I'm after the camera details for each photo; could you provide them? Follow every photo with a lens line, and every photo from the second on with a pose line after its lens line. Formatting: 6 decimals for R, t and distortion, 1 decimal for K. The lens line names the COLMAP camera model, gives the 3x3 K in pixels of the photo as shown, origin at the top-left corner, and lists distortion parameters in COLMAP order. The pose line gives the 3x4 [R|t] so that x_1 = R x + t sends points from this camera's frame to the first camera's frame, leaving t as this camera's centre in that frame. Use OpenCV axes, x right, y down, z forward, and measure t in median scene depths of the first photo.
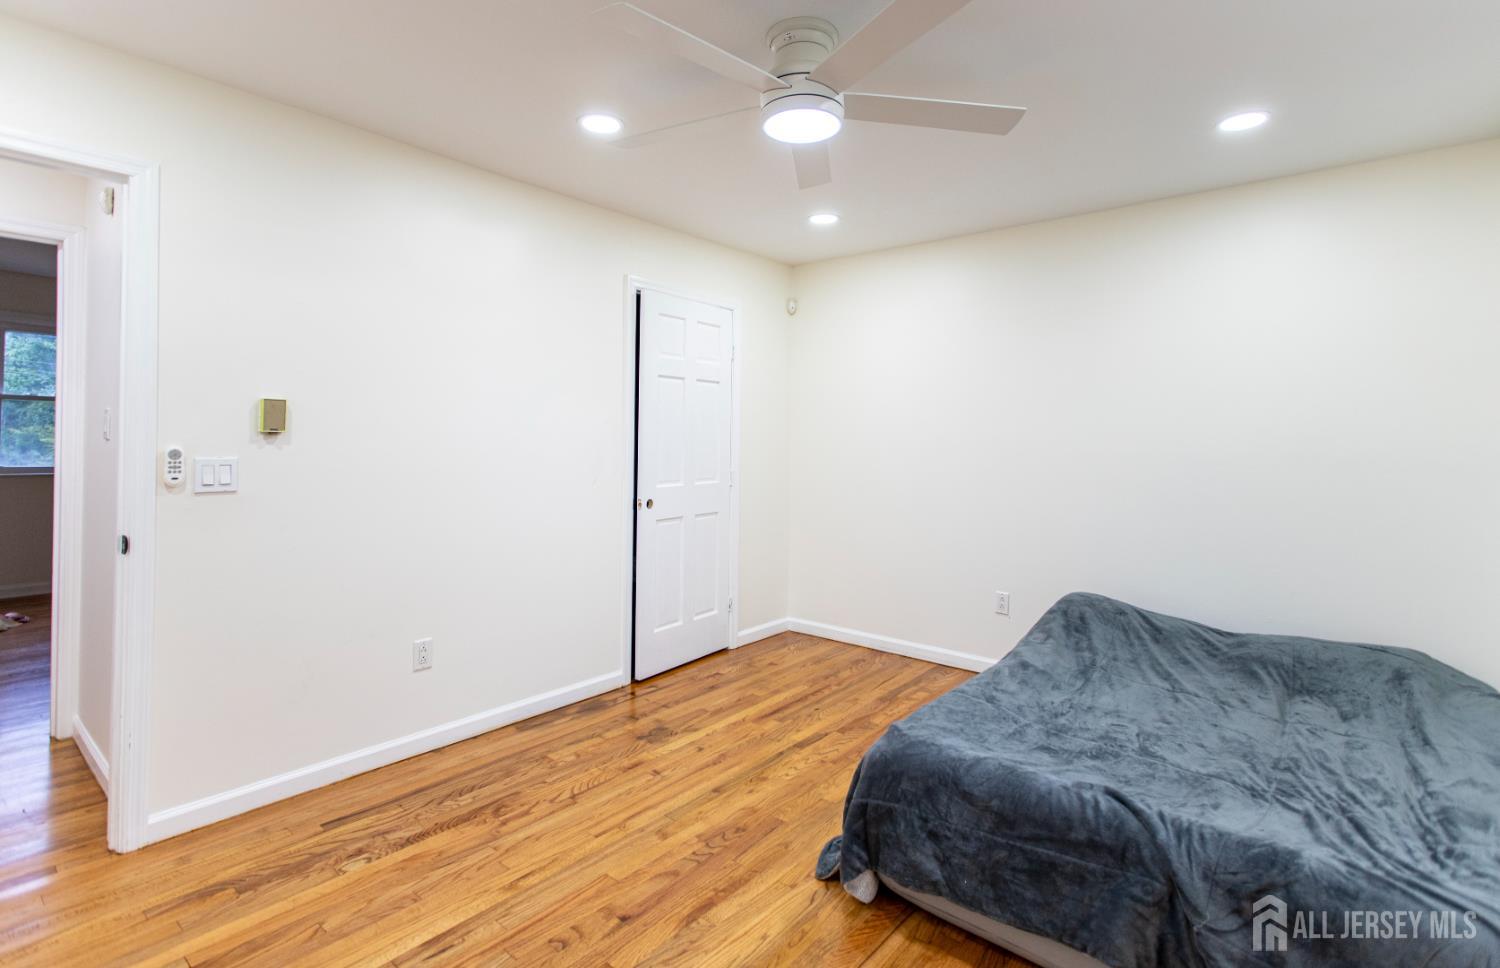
lens RADIAL K [[715.9, 0, 750.6], [0, 715.9, 440.2], [0, 0, 1]] dist [-0.000877, -0.000013]
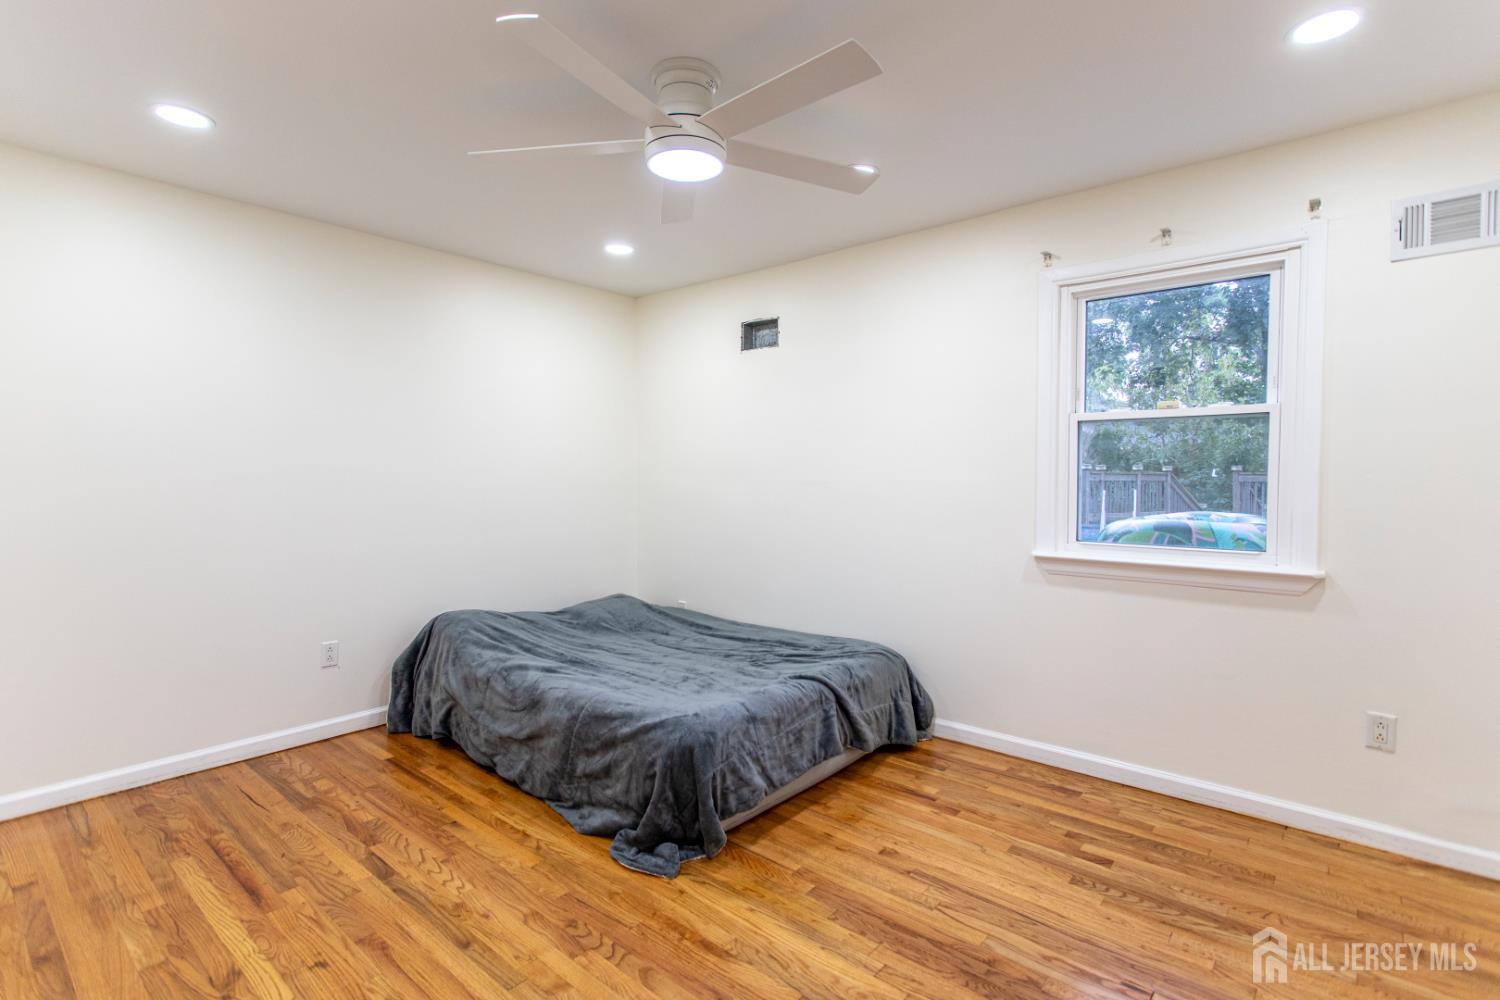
lens RADIAL K [[710.1, 0, 753.0], [0, 710.1, 504.6], [0, 0, 1]] dist [0.017400, -0.000221]
pose [[0.009628, -0.048445, 0.998779, -0.754869], [-0.005417, 0.998809, 0.048499, -0.004303], [-0.999939, -0.005877, 0.009354, 0.688030]]
